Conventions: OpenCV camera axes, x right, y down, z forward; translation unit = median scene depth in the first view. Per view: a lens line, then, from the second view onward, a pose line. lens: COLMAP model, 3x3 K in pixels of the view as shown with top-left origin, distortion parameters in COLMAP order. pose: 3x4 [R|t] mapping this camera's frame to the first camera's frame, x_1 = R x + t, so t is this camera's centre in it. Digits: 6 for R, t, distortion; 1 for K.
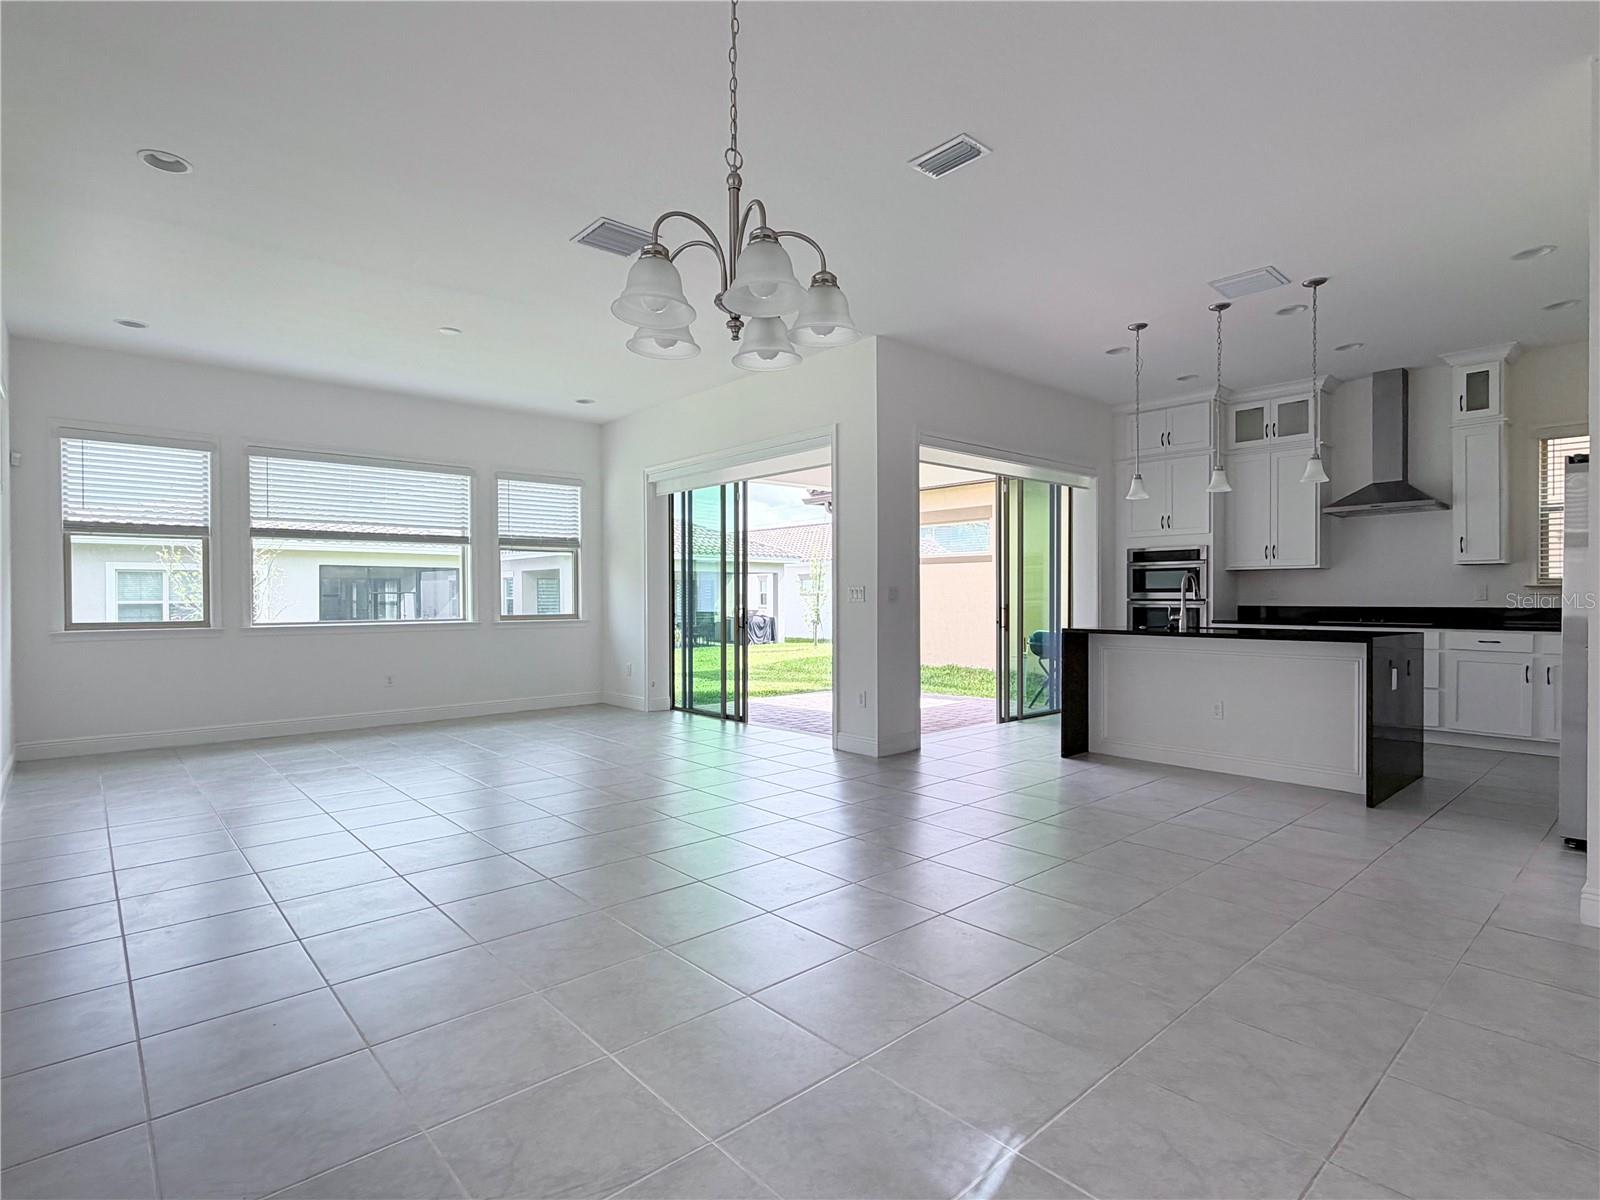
lens RADIAL K [[817.6, 0, 800.0], [0, 817.6, 600.0], [0, 0, 1]] dist [0.002506, 0.000473]
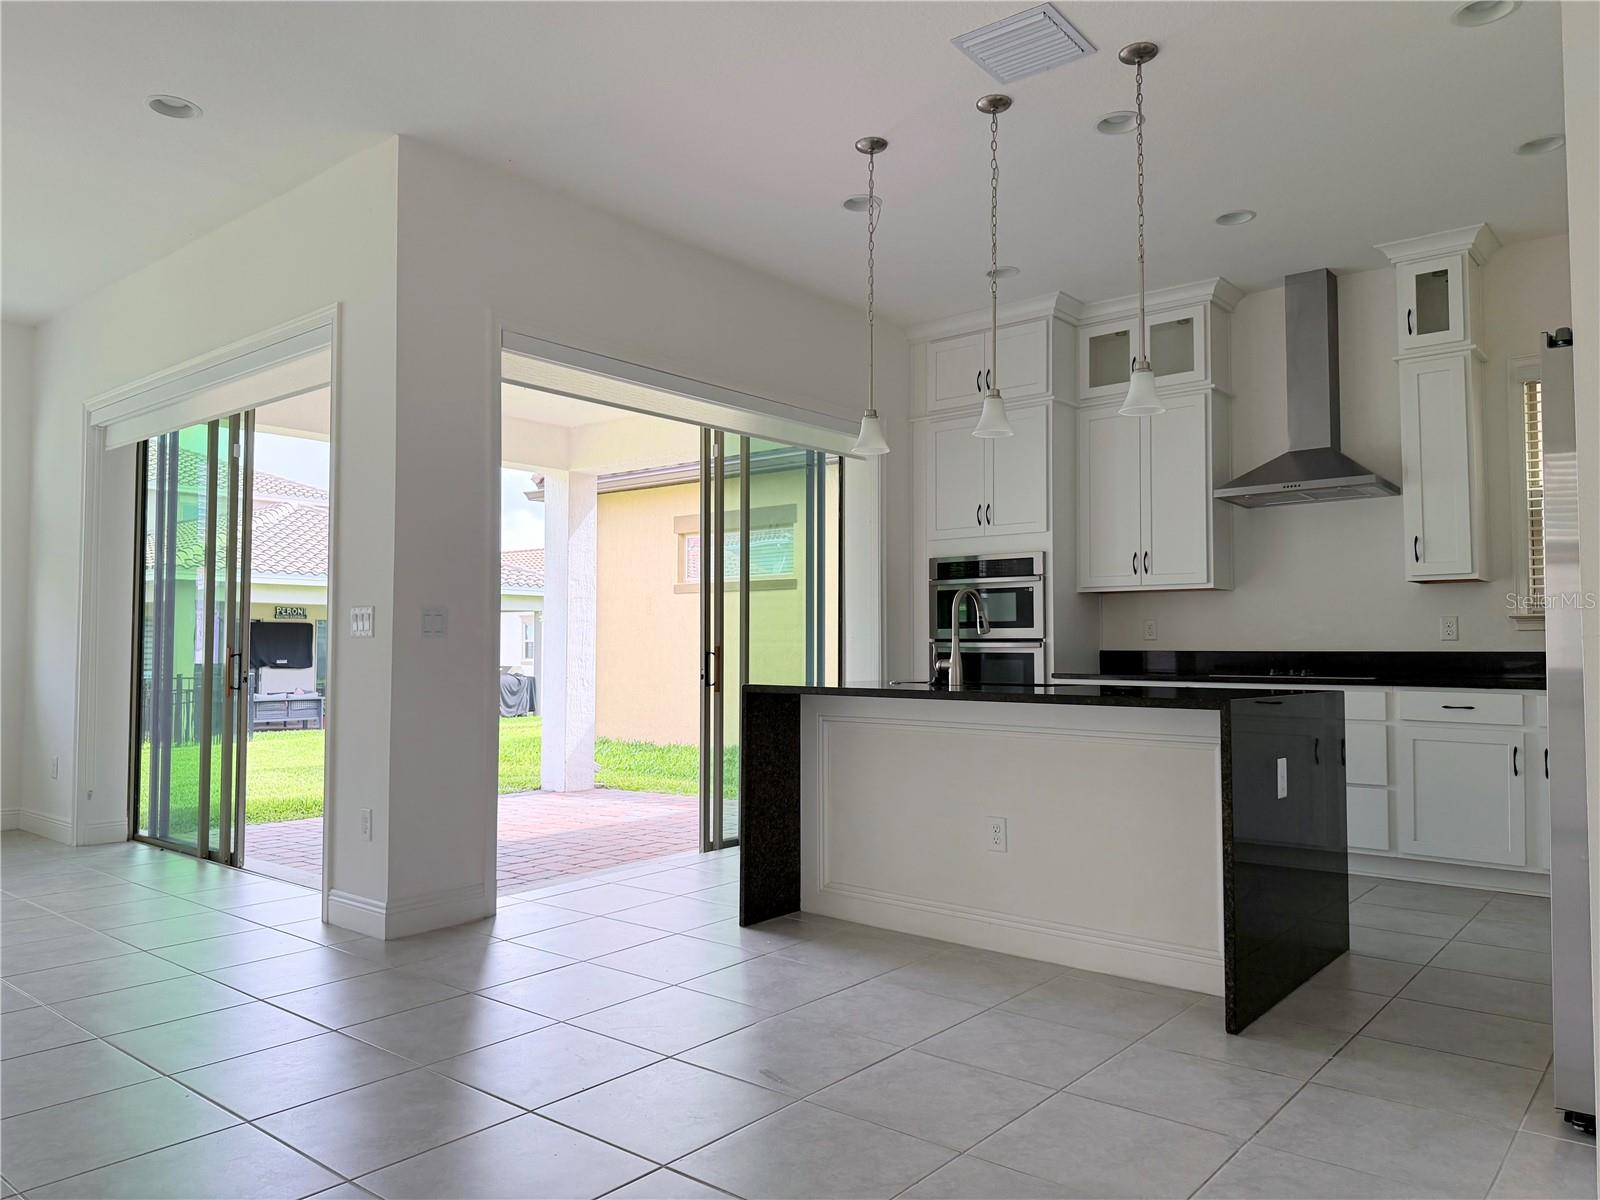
lens RADIAL K [[1123.0, 0, 800.0], [0, 1123.0, 600.0], [0, 0, 1]] dist [0.109183, -0.164936]
pose [[0.988715, 0.008255, 0.149582, 0.194299], [-0.001111, 0.998857, -0.047777, 0.010689], [-0.149806, 0.047071, 0.987594, 0.195873]]
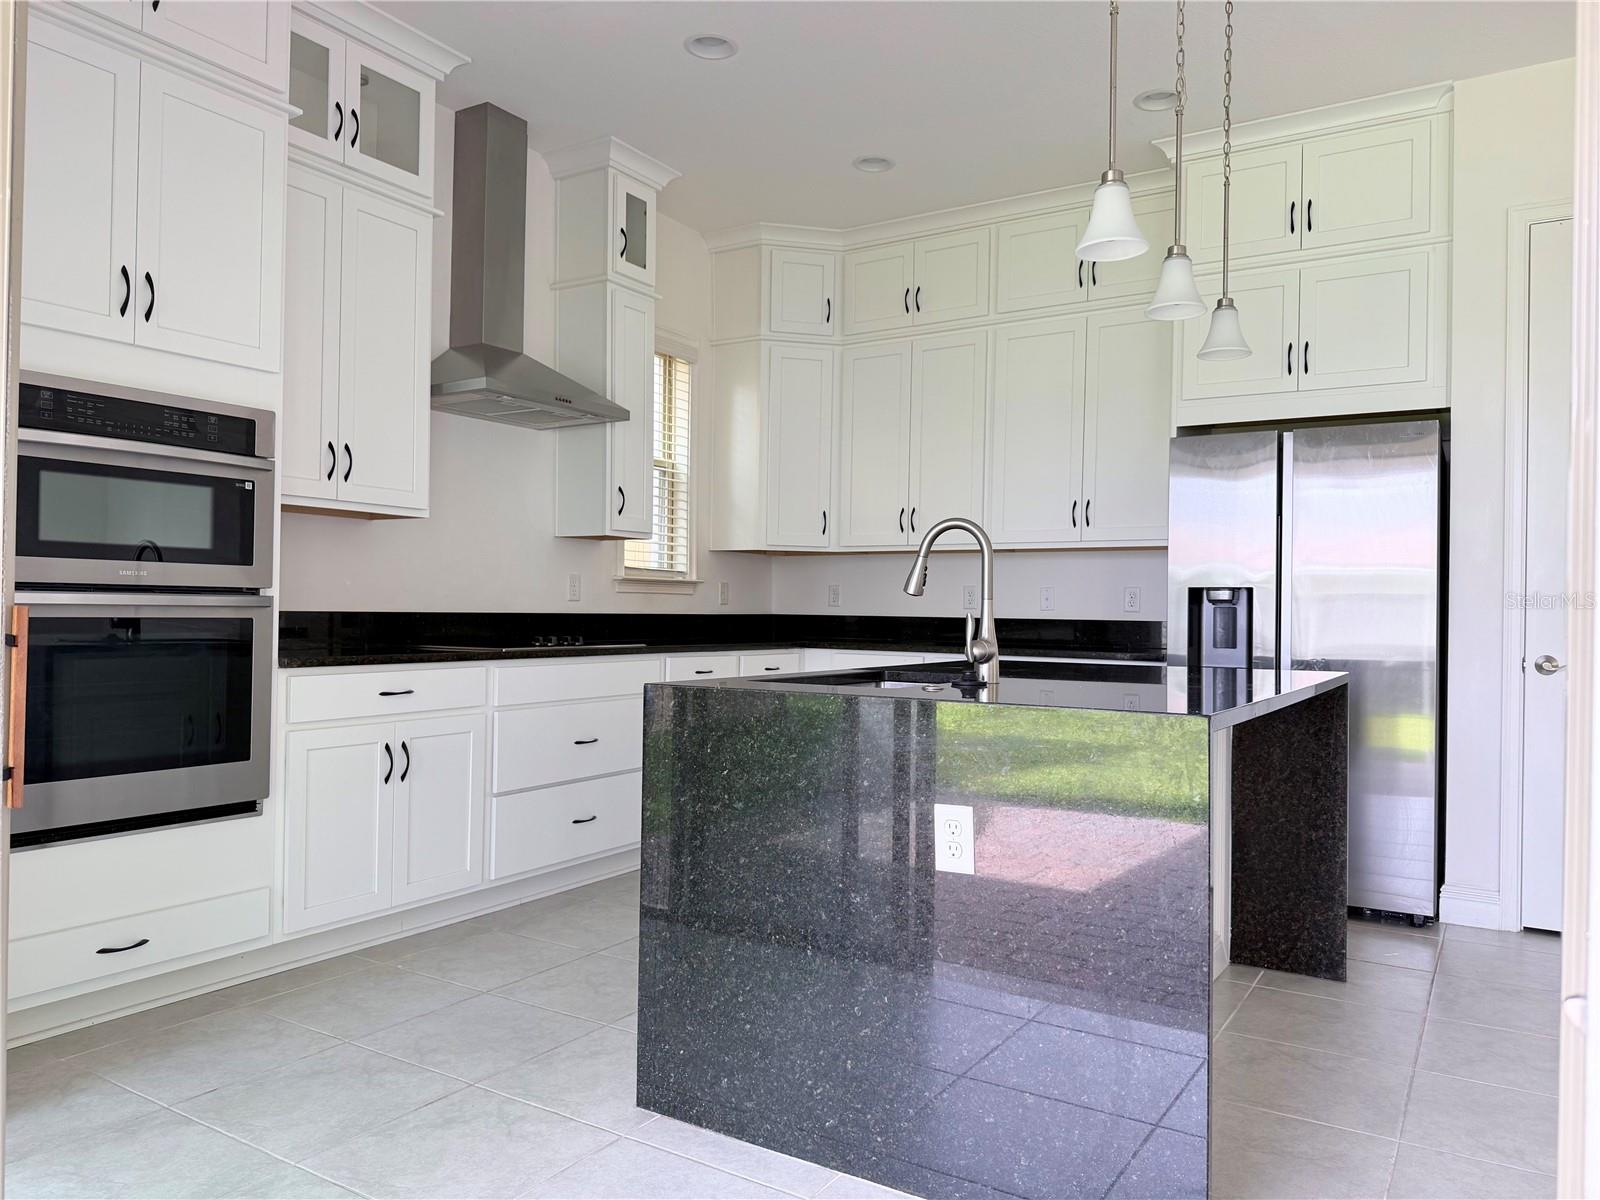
lens RADIAL K [[1110.6, 0, 800.0], [0, 1110.6, 600.0], [0, 0, 1]] dist [0.054700, -0.155143]
pose [[-0.274715, 0.005718, 0.961509, 0.050553], [-0.010969, 0.999899, -0.009080, 0.004527], [-0.961463, -0.013041, -0.274625, 0.945371]]
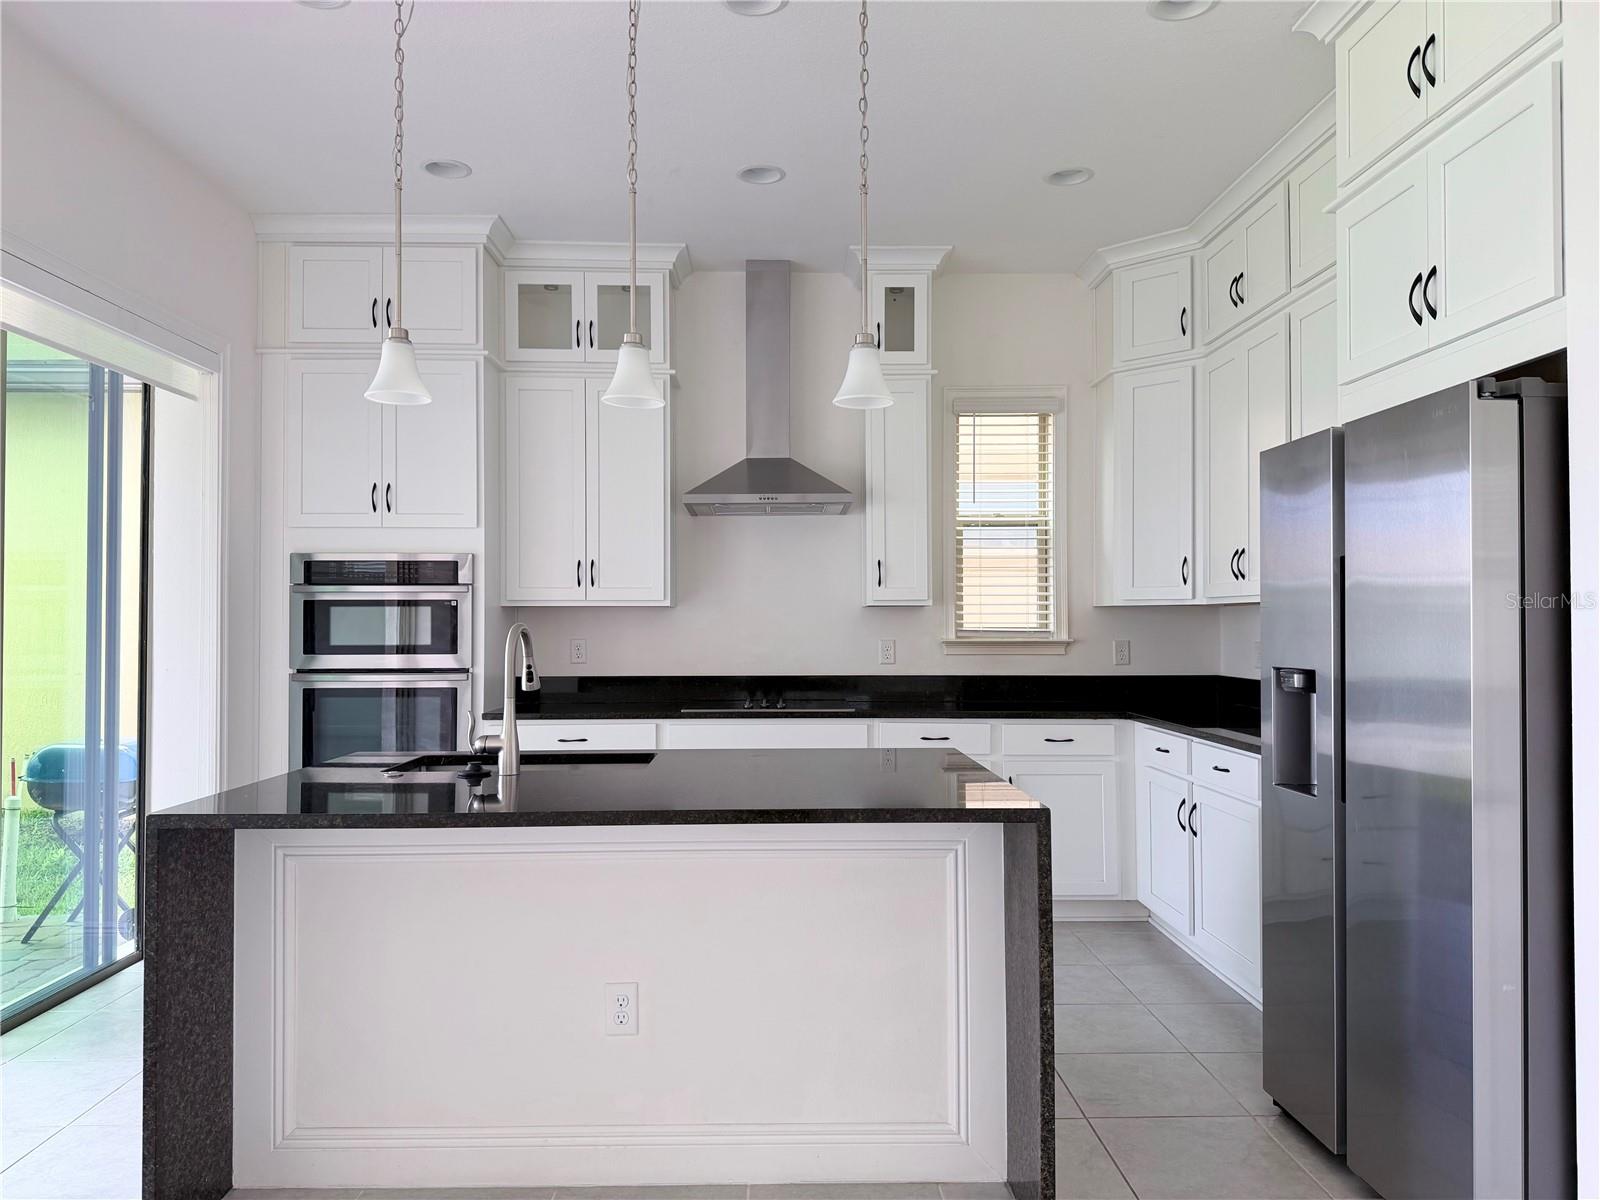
lens RADIAL K [[1123.0, 0, 800.0], [0, 1123.0, 600.0], [0, 0, 1]] dist [0.109183, -0.164936]
pose [[0.649148, 0.017588, 0.760459, 0.130015], [0.003317, 0.999658, -0.025951, -0.023213], [-0.760655, 0.019369, 0.648868, 0.447455]]
